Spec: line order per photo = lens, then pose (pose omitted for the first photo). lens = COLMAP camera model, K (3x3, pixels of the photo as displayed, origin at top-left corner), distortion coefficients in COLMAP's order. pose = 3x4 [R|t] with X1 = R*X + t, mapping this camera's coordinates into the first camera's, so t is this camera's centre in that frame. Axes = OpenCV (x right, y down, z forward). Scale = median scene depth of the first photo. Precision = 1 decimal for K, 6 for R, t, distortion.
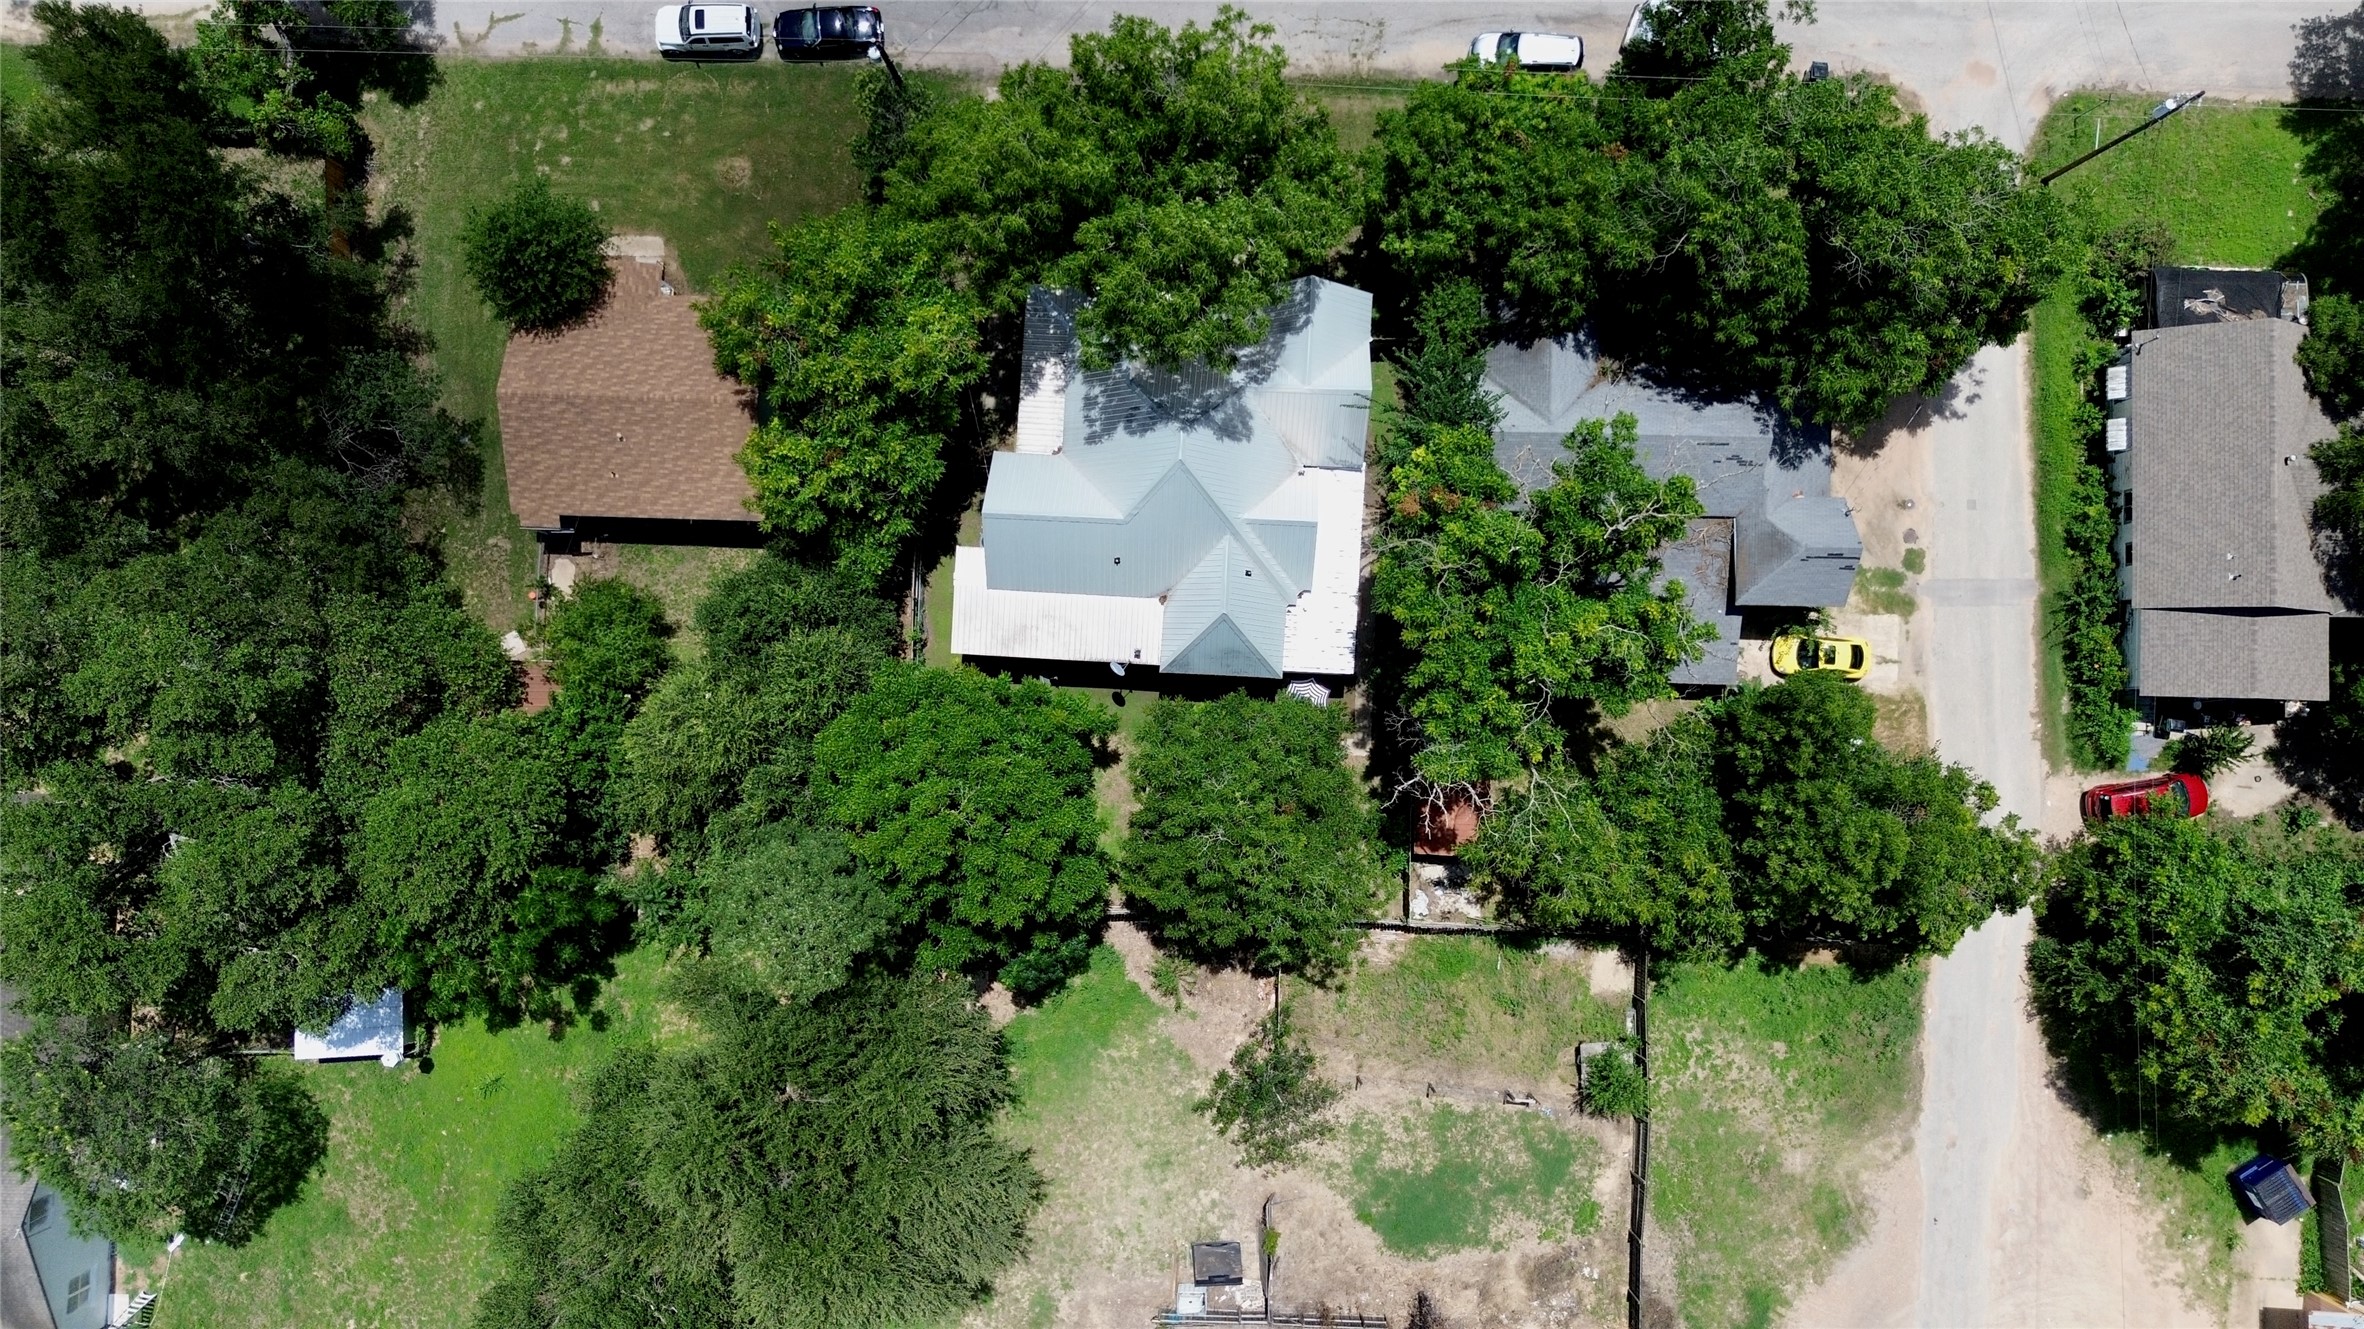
lens RADIAL K [[1615.8, 0, 1182.0], [0, 1615.8, 664.5], [0, 0, 1]] dist [0.004846, 0.001928]
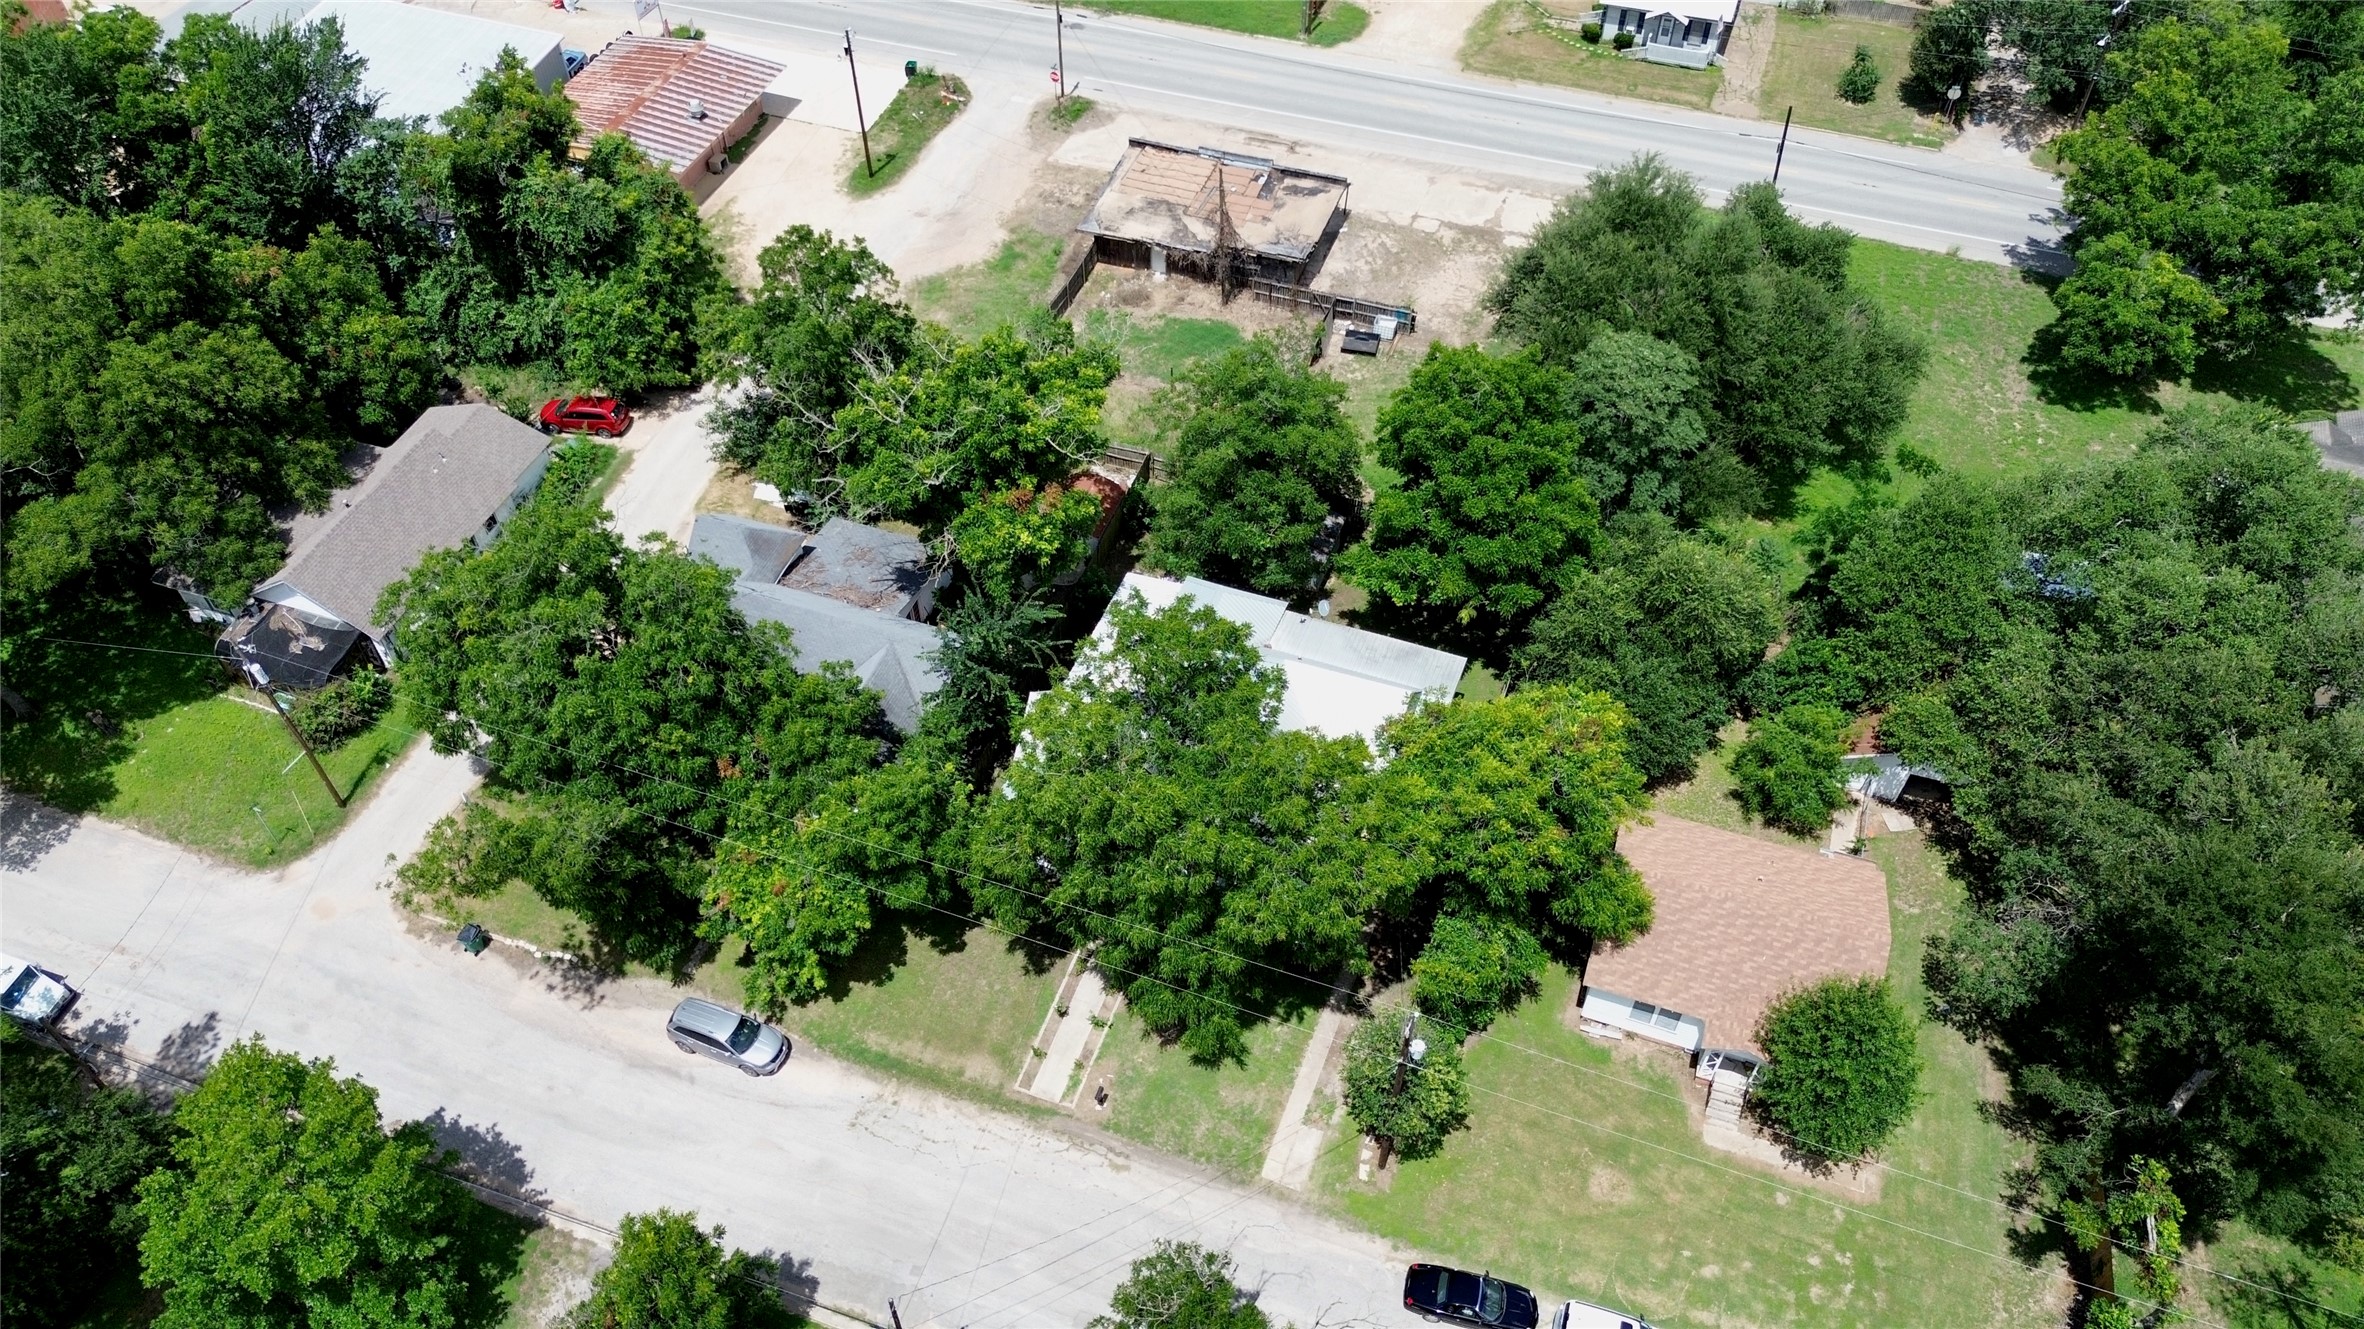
lens RADIAL K [[1615.8, 0, 1182.0], [0, 1615.8, 664.5], [0, 0, 1]] dist [0.004846, 0.001928]
pose [[-0.951752, -0.216438, 0.217538, -0.200967], [0.306599, -0.700372, 0.644574, -0.785986], [0.012847, 0.680171, 0.732941, 0.194056]]
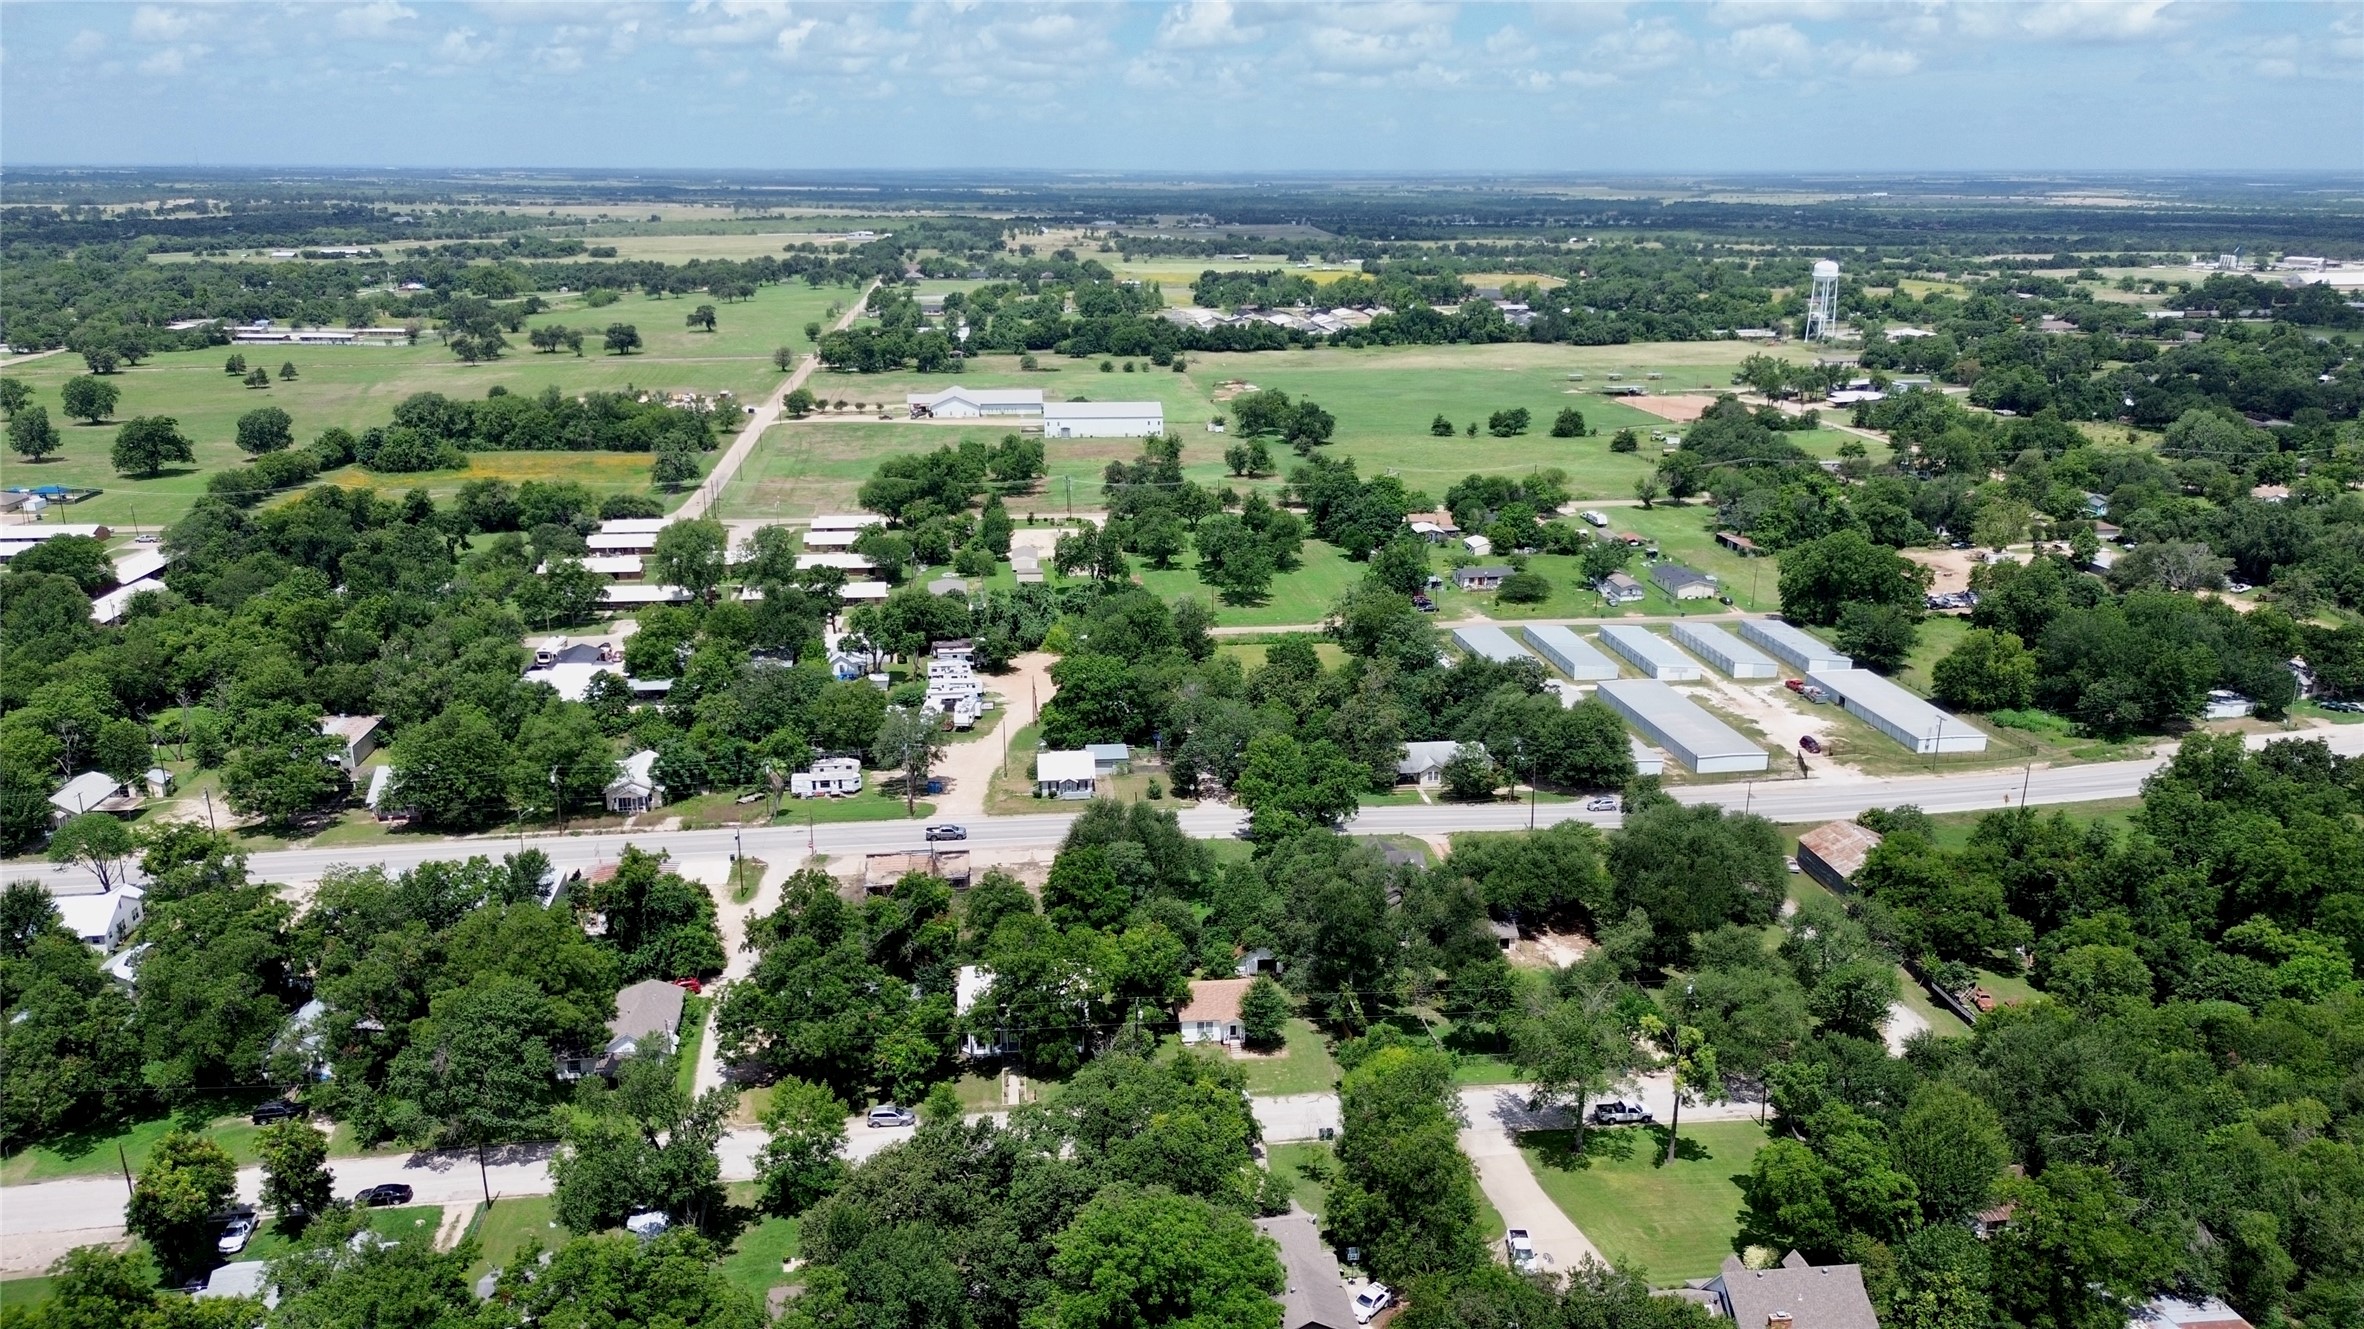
lens RADIAL K [[1615.8, 0, 1182.0], [0, 1615.8, 664.5], [0, 0, 1]] dist [0.004846, 0.001928]
pose [[-0.988646, 0.042073, -0.144253, 0.111422], [-0.150230, -0.256393, 0.954826, -2.730584], [0.003187, 0.965656, 0.259803, -0.292050]]
